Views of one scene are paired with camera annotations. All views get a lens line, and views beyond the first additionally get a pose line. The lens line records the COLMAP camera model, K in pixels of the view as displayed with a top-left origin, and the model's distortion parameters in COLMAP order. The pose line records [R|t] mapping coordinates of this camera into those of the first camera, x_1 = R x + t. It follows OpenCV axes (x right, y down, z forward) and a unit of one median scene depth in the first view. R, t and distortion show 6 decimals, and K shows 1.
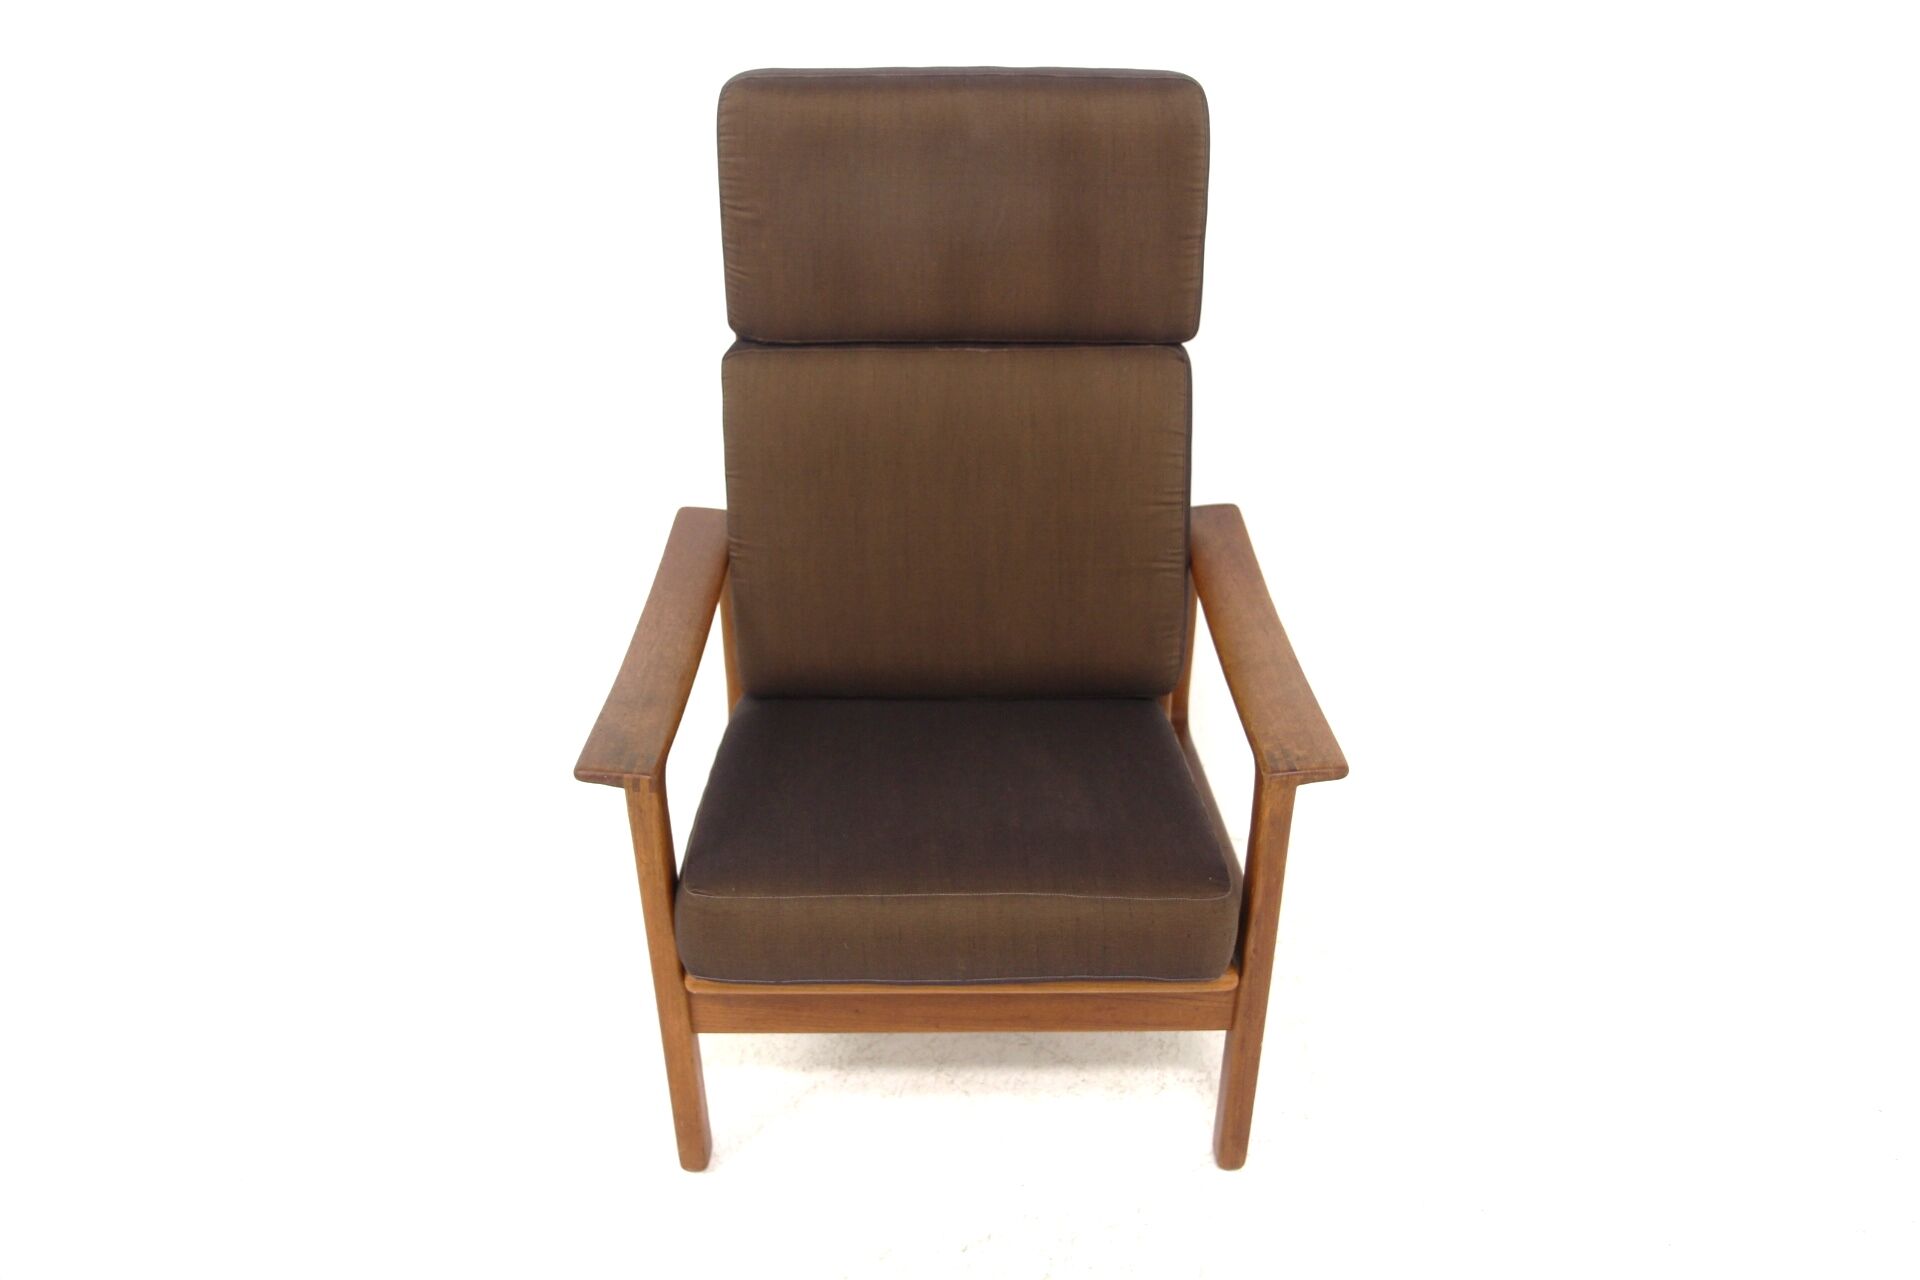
lens RADIAL K [[1550.7, 0, 938.6], [0, 1550.7, 640.8], [0, 0, 1]] dist [0.001189, 0.000318]
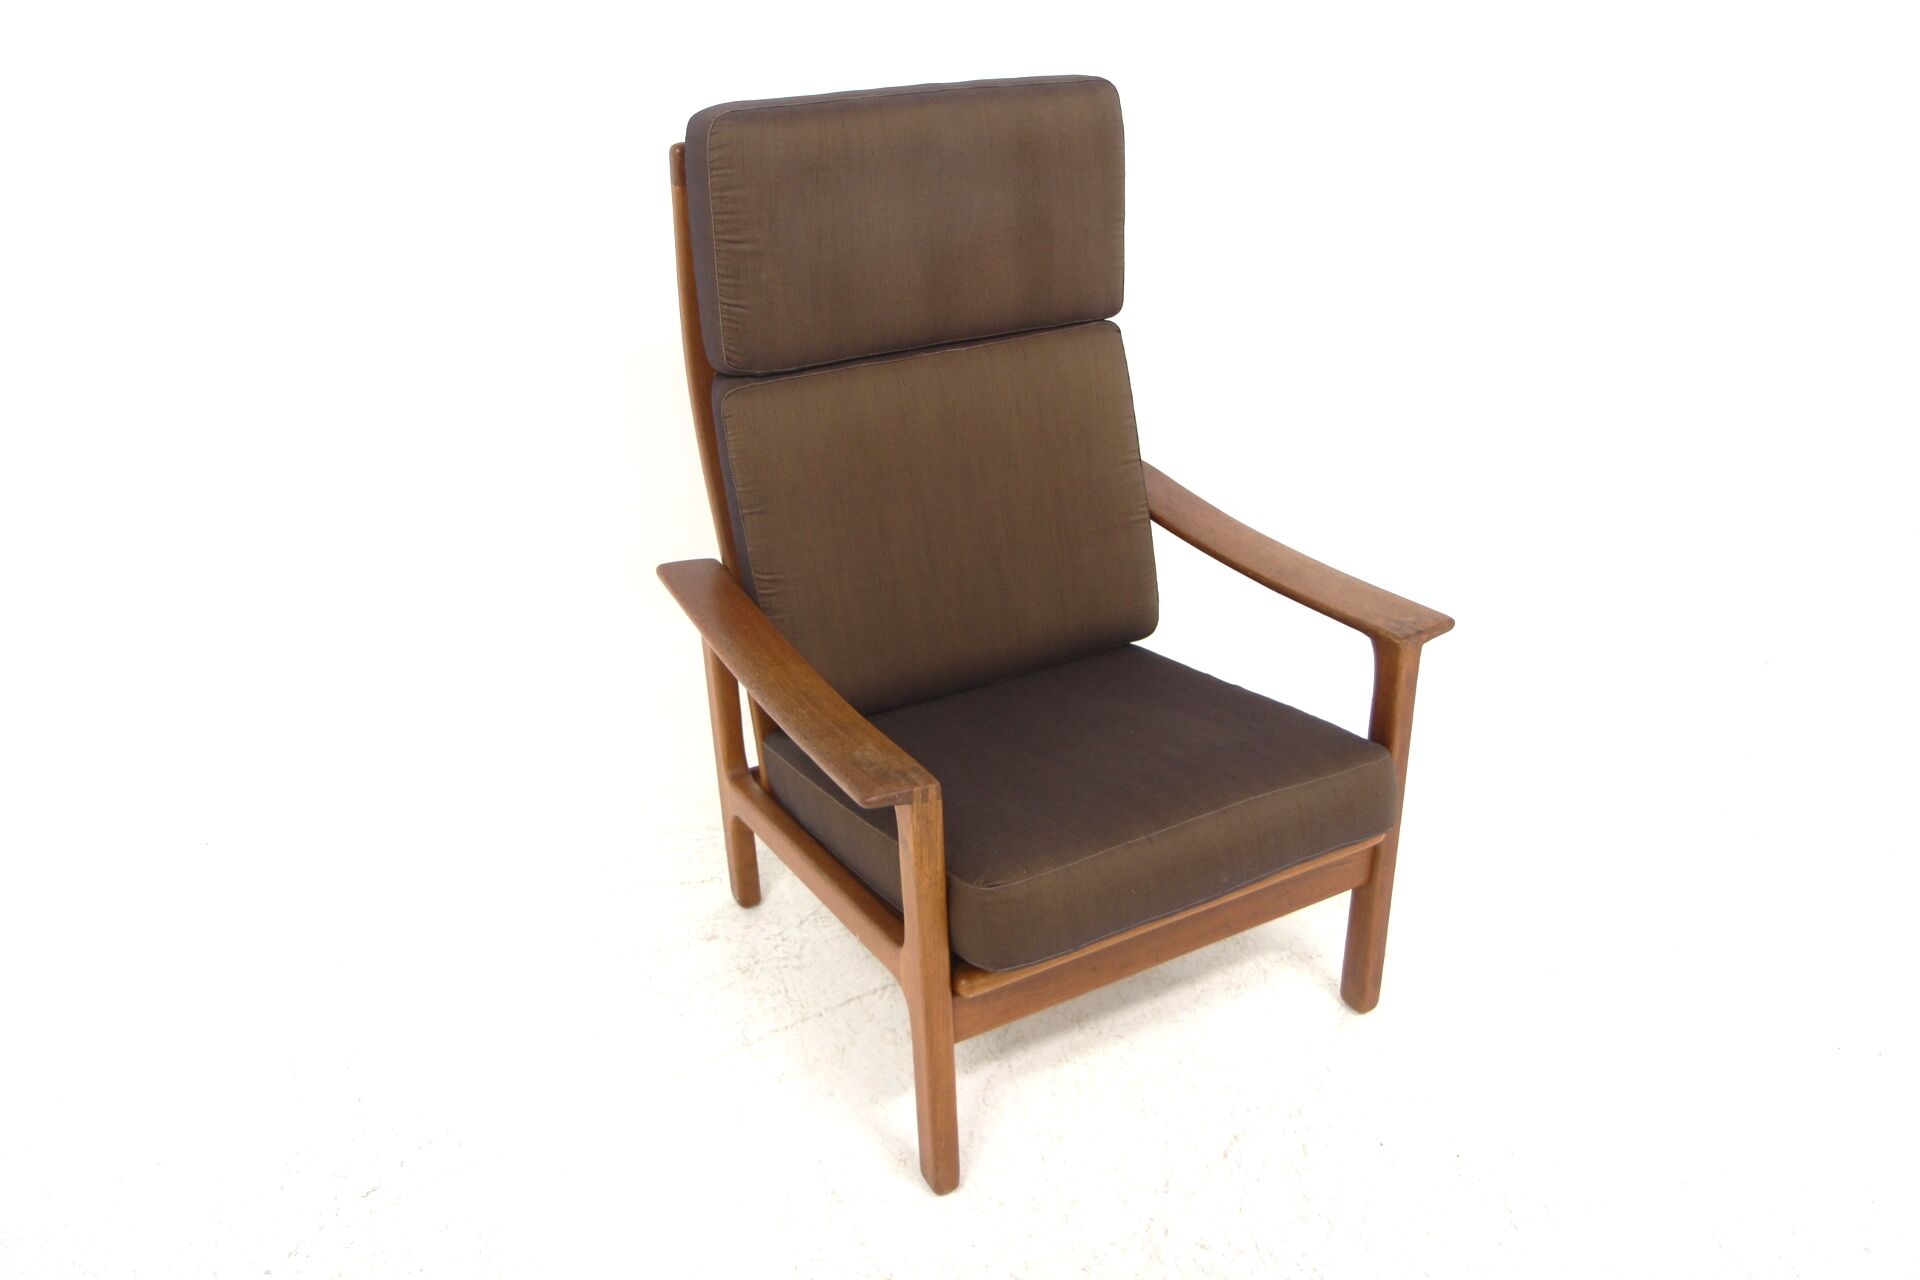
lens RADIAL K [[1550.7, 0, 938.6], [0, 1550.7, 640.8], [0, 0, 1]] dist [0.001189, 0.000318]
pose [[0.879029, -0.226451, 0.419557, -0.477234], [0.246926, 0.969018, 0.005672, -0.005058], [-0.407843, 0.098614, 0.907711, 0.068823]]
